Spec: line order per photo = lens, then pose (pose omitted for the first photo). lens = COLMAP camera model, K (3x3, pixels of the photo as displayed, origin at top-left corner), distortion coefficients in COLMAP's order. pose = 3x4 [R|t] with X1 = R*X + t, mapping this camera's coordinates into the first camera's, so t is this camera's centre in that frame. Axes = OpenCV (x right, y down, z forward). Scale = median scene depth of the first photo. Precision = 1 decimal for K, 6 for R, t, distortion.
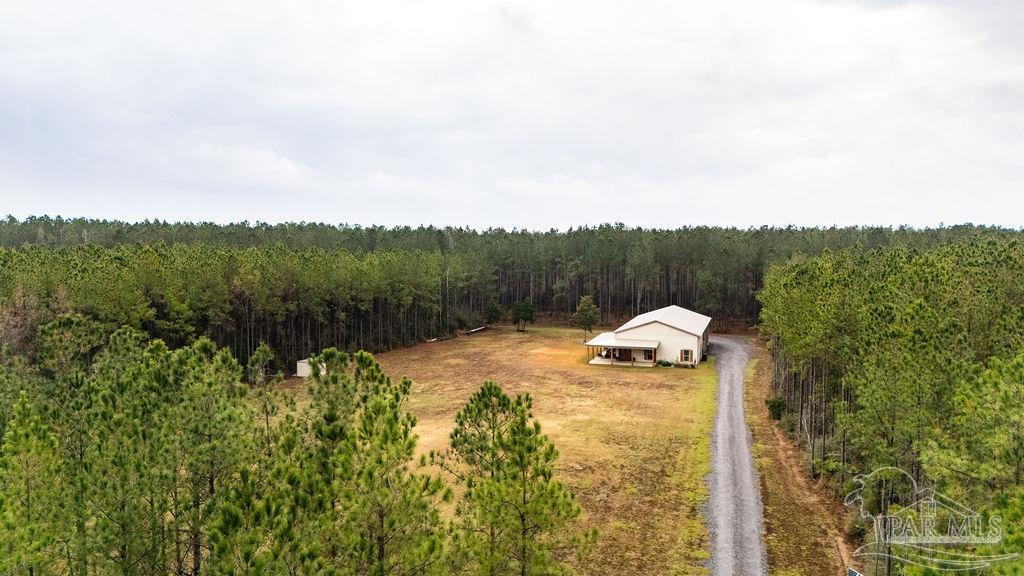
lens RADIAL K [[739.1, 0, 512.0], [0, 739.1, 288.0], [0, 0, 1]] dist [0.084365, -0.106318]
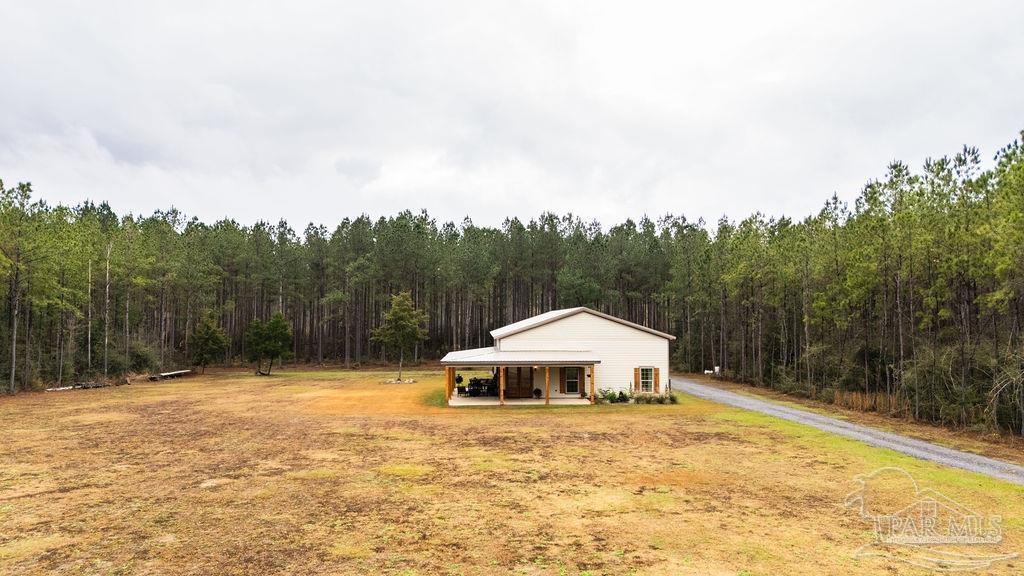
lens RADIAL K [[739.1, 0, 512.0], [0, 739.1, 288.0], [0, 0, 1]] dist [0.084365, -0.106318]
pose [[0.934294, 0.016962, 0.356099, -0.018301], [0.024416, 0.993478, -0.111381, 0.081777], [-0.355665, 0.112757, 0.927787, 0.567530]]
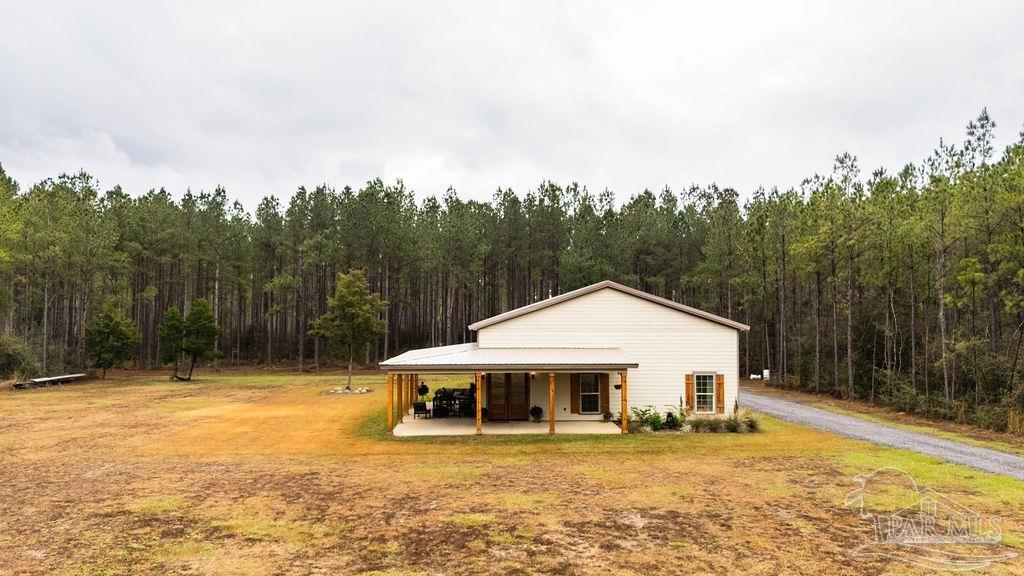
lens RADIAL K [[739.1, 0, 512.0], [0, 739.1, 288.0], [0, 0, 1]] dist [0.084365, -0.106318]
pose [[0.933336, 0.018150, 0.358545, 0.045836], [0.023644, 0.993445, -0.111839, 0.078870], [-0.358224, 0.112861, 0.926789, 0.720722]]
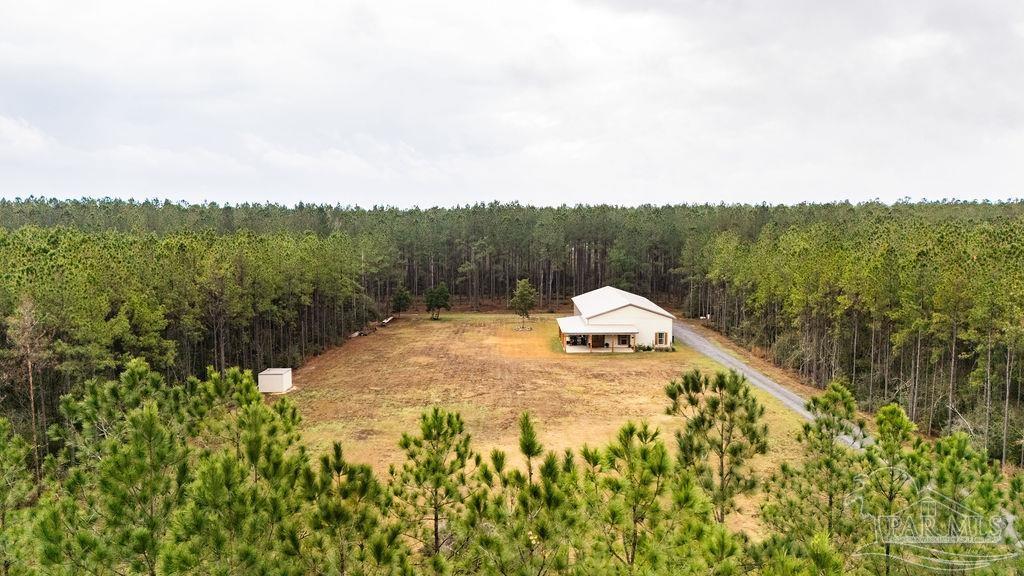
lens RADIAL K [[735.8, 0, 507.9], [0, 735.8, 293.0], [0, 0, 1]] dist [0.092173, -0.107605]
pose [[0.949532, -0.037372, 0.311435, -0.250563], [0.025516, 0.998789, 0.042056, -0.014152], [-0.312630, -0.031987, 0.949336, 0.142172]]
